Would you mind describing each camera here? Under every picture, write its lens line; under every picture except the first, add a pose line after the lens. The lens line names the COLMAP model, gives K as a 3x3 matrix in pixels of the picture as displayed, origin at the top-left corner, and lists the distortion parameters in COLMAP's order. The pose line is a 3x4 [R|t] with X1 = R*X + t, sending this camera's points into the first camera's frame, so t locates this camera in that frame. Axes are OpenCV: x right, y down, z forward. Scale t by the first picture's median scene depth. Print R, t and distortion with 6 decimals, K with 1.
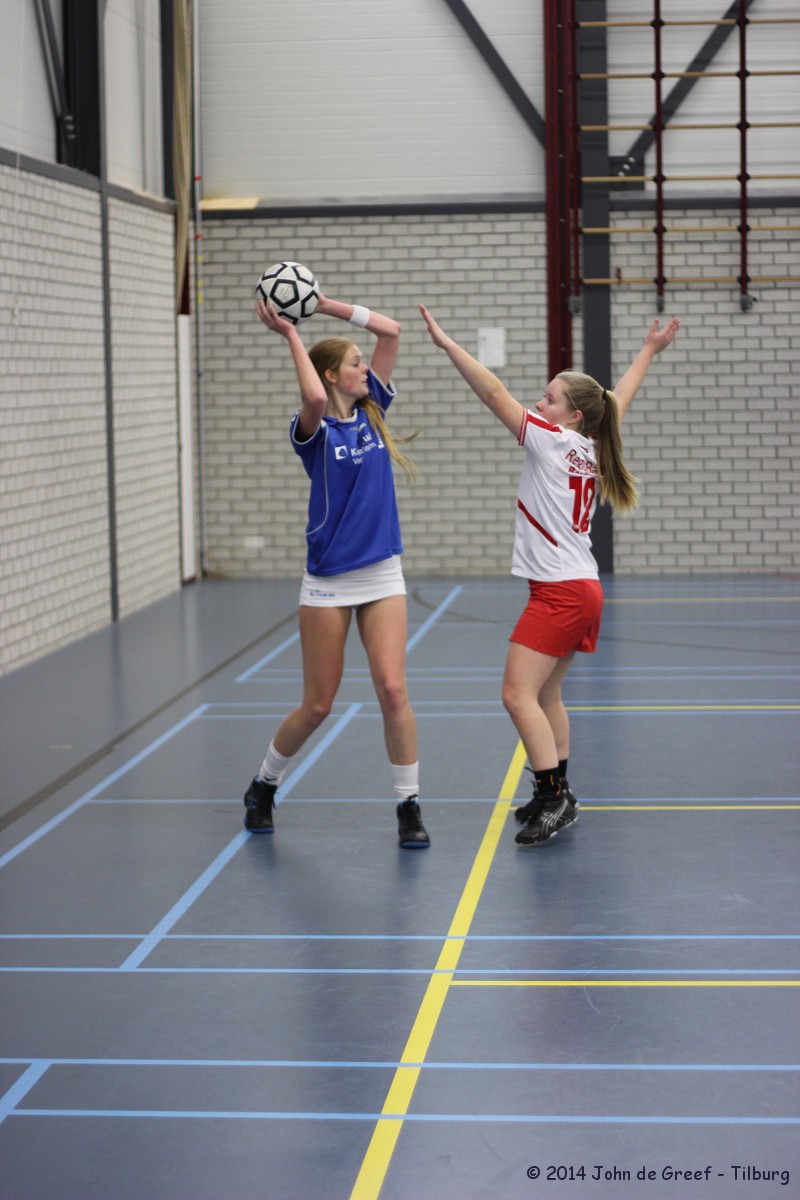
lens RADIAL K [[2868.2, 0, 361.2], [0, 2868.2, 661.3], [0, 0, 1]] dist [-0.095364, 0.000000]
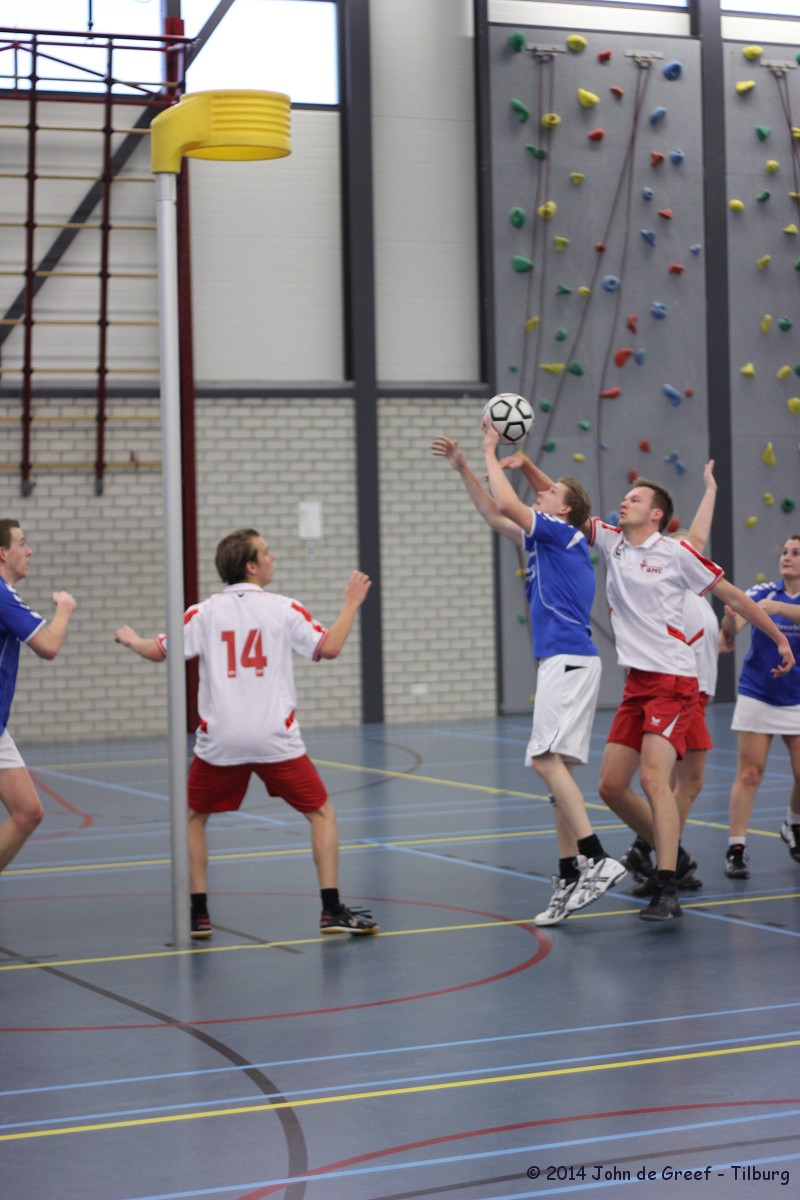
lens RADIAL K [[2868.2, 0, 428.7], [0, 2868.2, 634.9], [0, 0, 1]] dist [-0.095364, 0.000000]
pose [[0.853752, -0.020530, 0.520275, -0.321458], [0.060746, 0.996326, -0.060366, 0.002694], [-0.517124, 0.083142, 0.851863, 0.024398]]
